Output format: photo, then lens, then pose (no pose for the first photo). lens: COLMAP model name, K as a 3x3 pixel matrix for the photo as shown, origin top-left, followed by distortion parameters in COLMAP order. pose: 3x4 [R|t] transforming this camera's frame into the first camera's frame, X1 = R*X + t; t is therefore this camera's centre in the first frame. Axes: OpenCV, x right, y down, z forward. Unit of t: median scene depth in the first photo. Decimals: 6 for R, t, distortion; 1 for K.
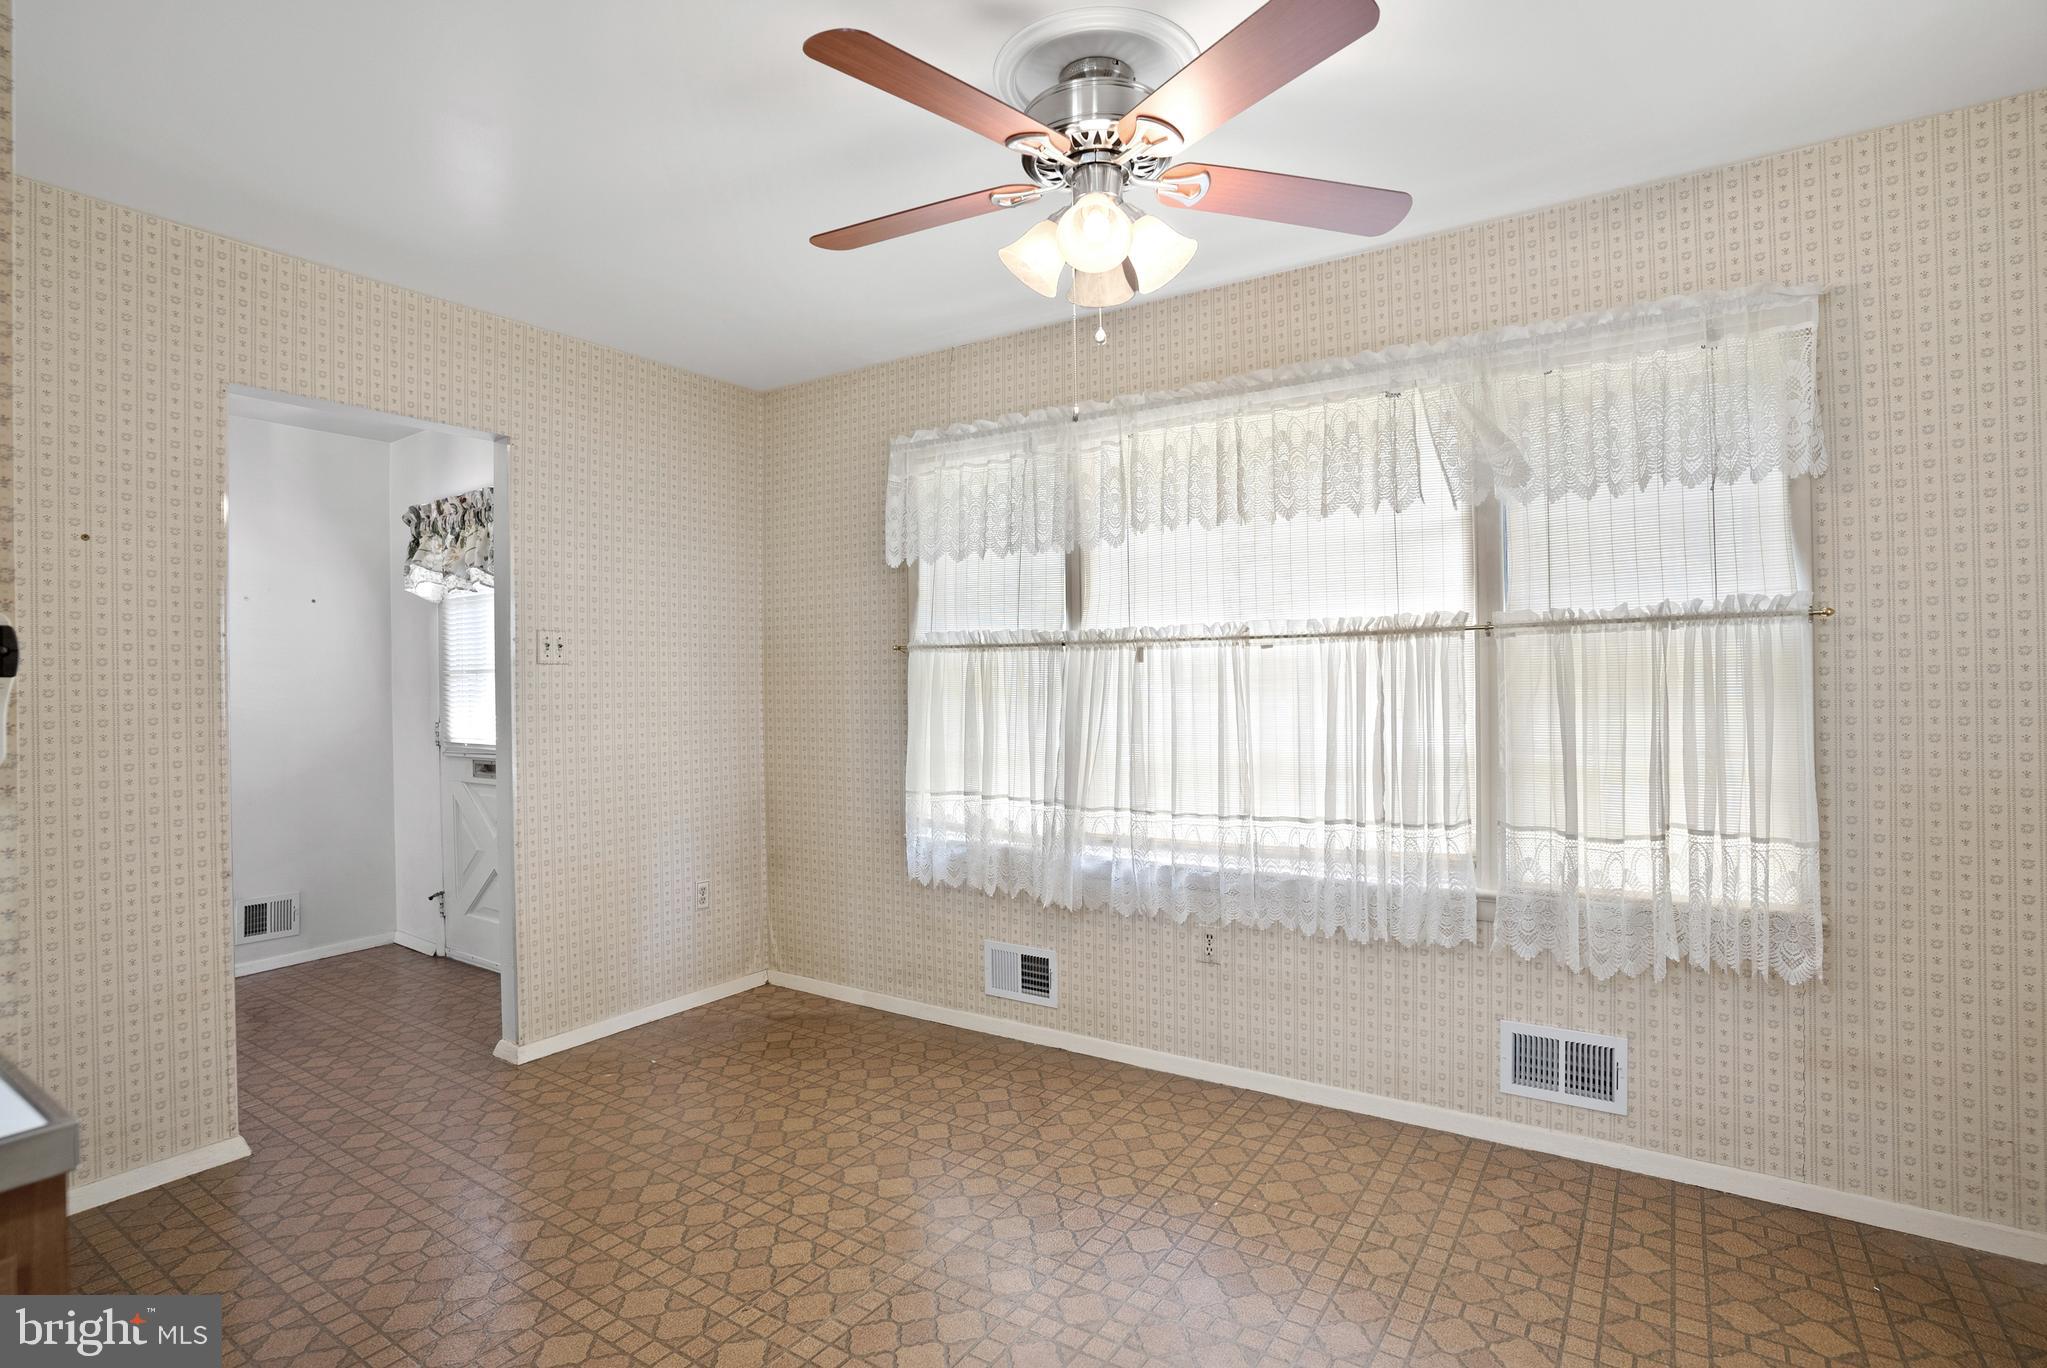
lens RADIAL K [[1007.2, 0, 1021.4], [0, 1007.2, 680.2], [0, 0, 1]] dist [-0.074379, 0.036242]
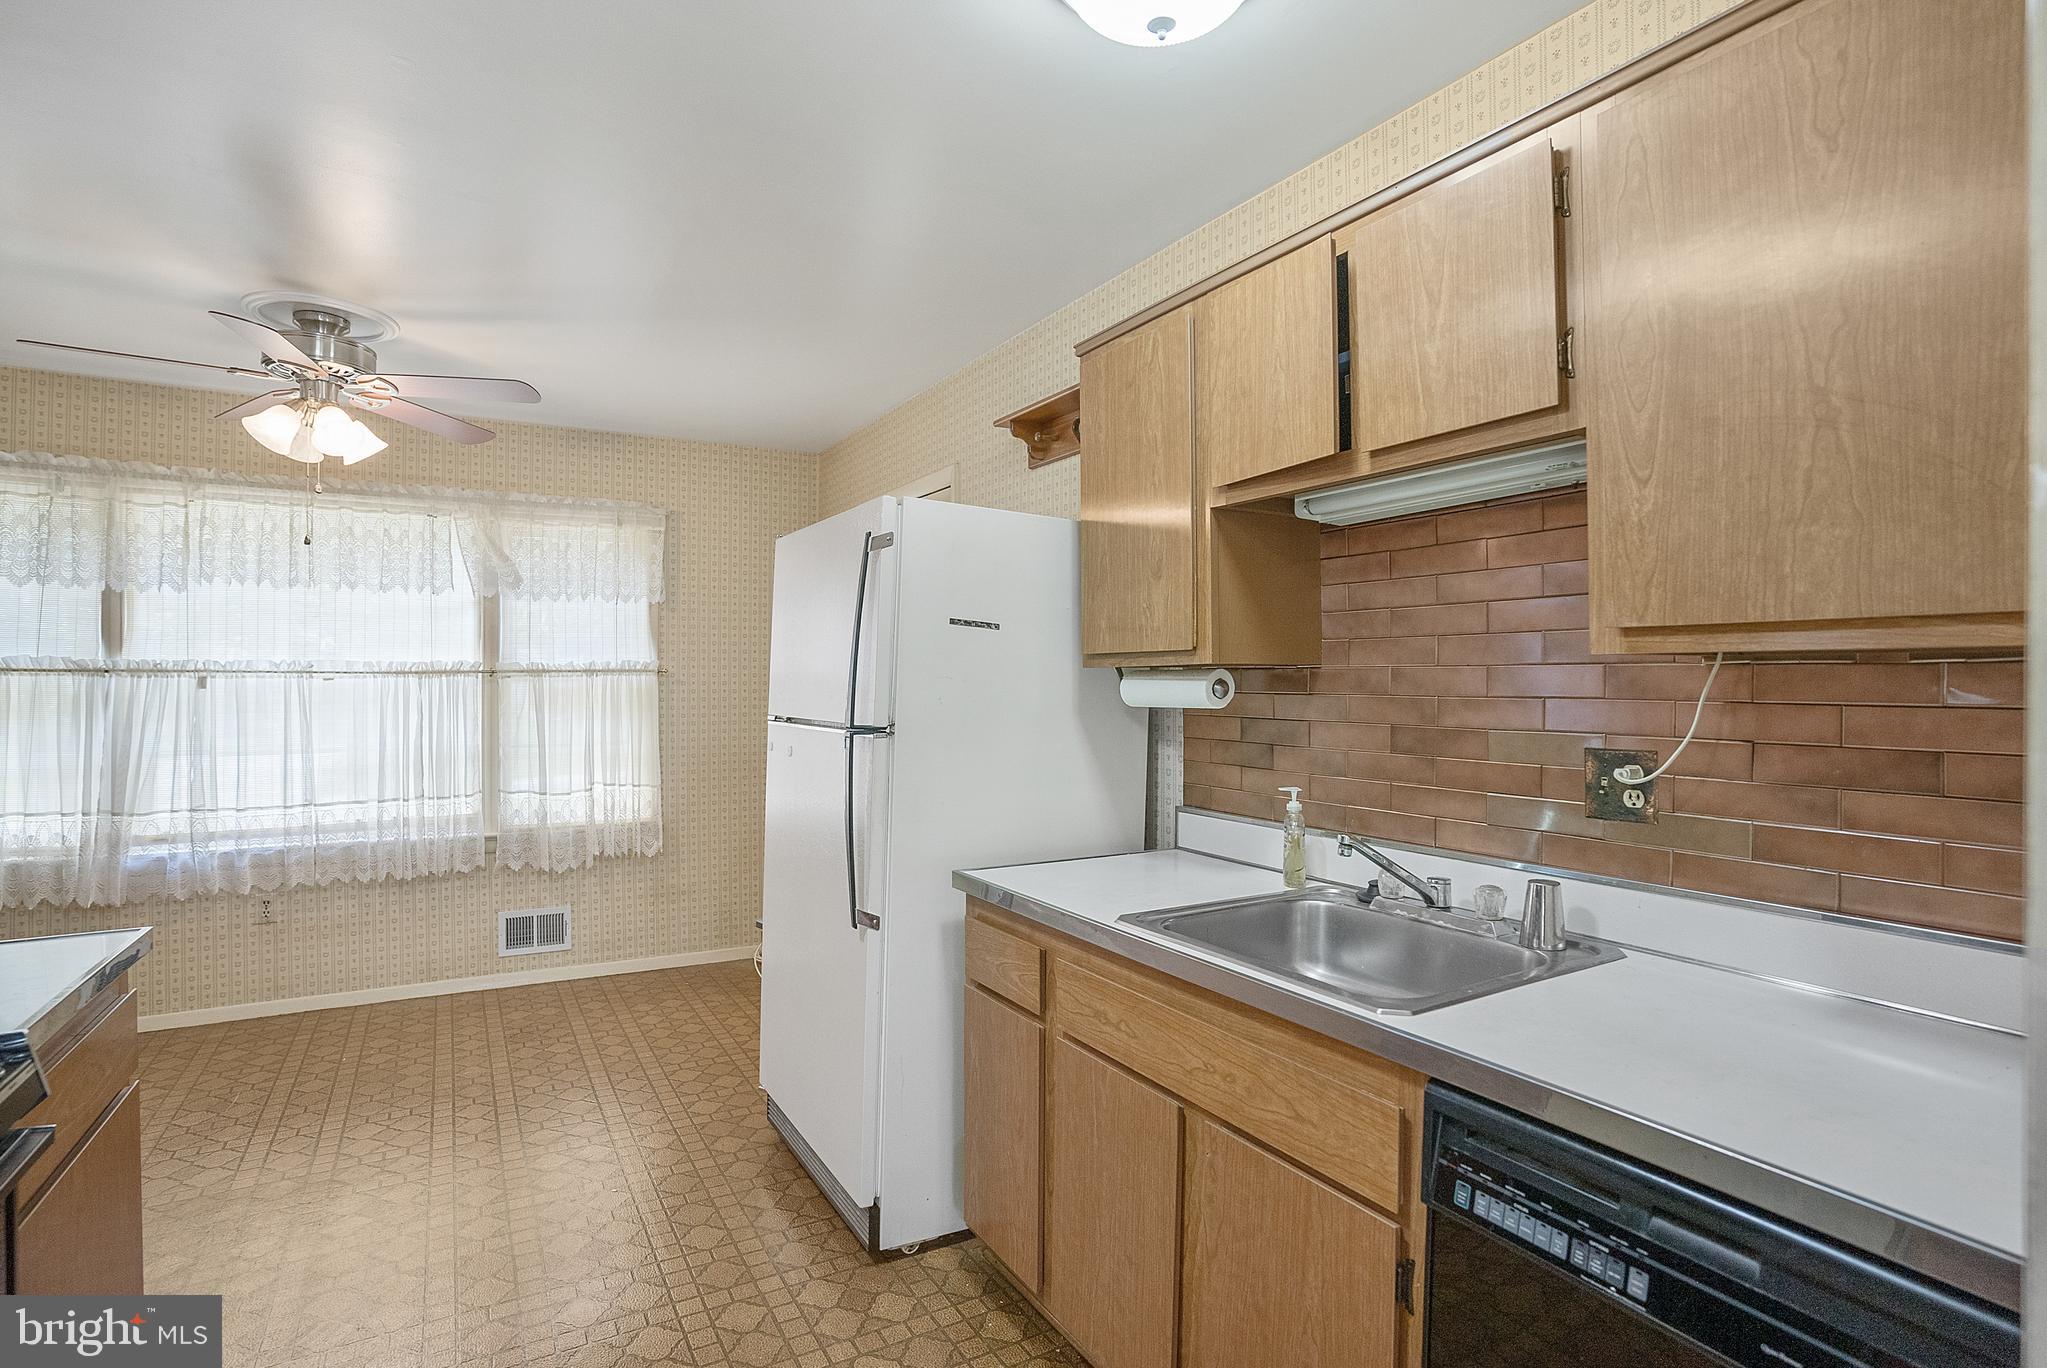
lens RADIAL K [[1007.2, 0, 1021.4], [0, 1007.2, 680.2], [0, 0, 1]] dist [-0.074379, 0.036242]
pose [[0.444182, 0.013759, 0.895831, -0.574653], [-0.009049, 0.999900, -0.010870, -0.028069], [-0.895891, -0.003278, 0.444262, -0.481068]]
